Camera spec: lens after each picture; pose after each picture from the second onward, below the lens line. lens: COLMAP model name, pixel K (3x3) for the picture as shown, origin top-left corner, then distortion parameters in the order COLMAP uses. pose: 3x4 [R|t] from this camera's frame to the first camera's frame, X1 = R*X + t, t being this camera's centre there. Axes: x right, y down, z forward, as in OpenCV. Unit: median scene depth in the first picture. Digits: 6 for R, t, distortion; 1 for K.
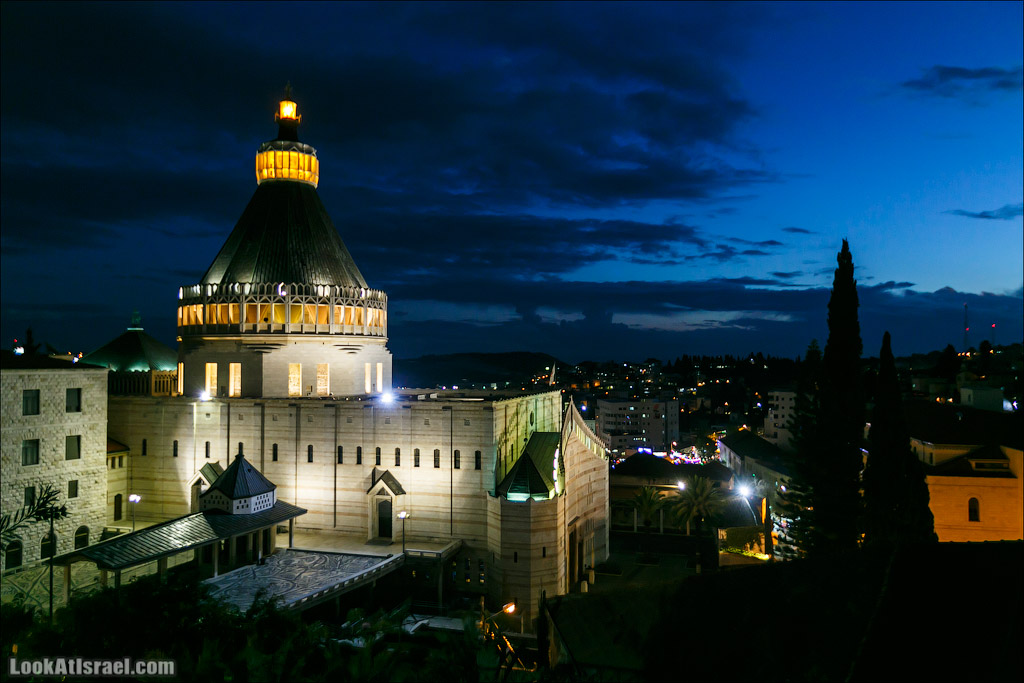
lens RADIAL K [[745.1, 0, 512.0], [0, 745.1, 341.5], [0, 0, 1]] dist [-0.003801, -0.001759]
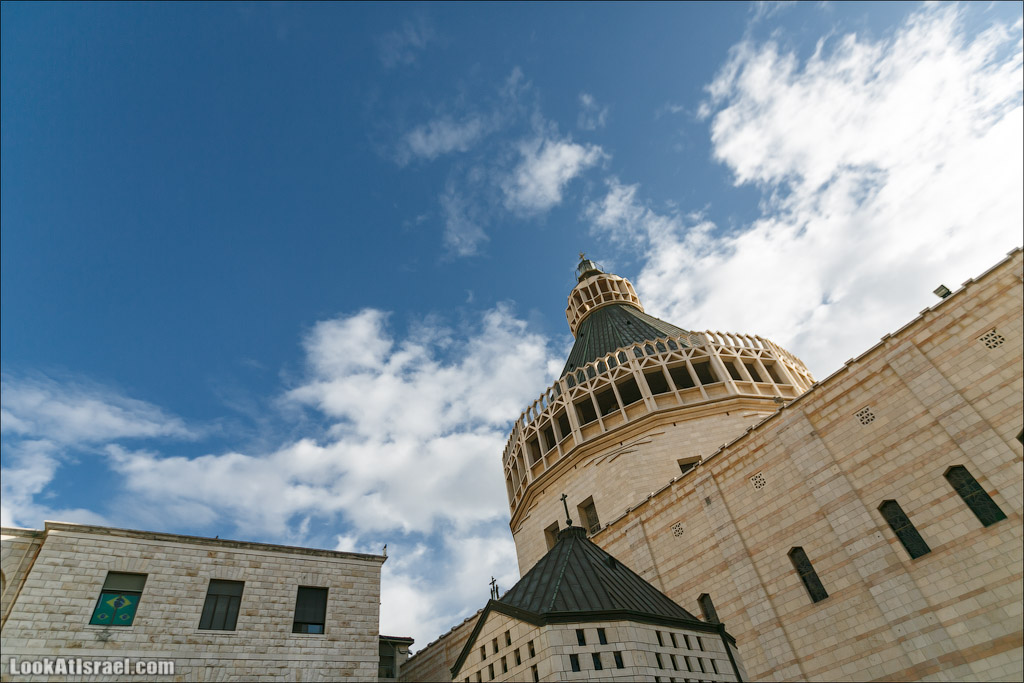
lens RADIAL K [[553.4, 0, 512.0], [0, 553.4, 341.5], [0, 0, 1]] dist [0.000911, -0.000697]
pose [[0.790176, -0.504963, -0.347325, -0.249134], [0.153992, 0.712109, -0.684972, 0.236839], [0.593219, 0.487763, 0.640452, 0.750174]]
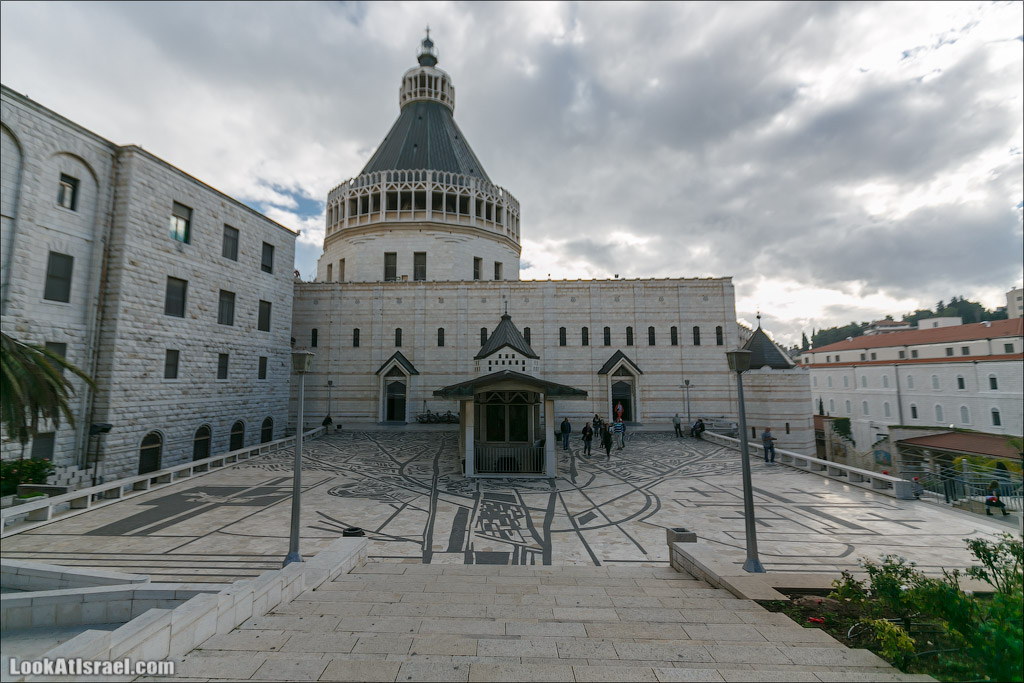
lens RADIAL K [[474.5, 0, 491.1], [0, 474.5, 323.0], [0, 0, 1]] dist [0.000316, 0.000018]
pose [[0.969770, 0.027227, 0.242496, -0.483149], [-0.005297, 0.995871, -0.090629, 0.197104], [-0.243962, 0.086604, 0.965910, 0.456028]]
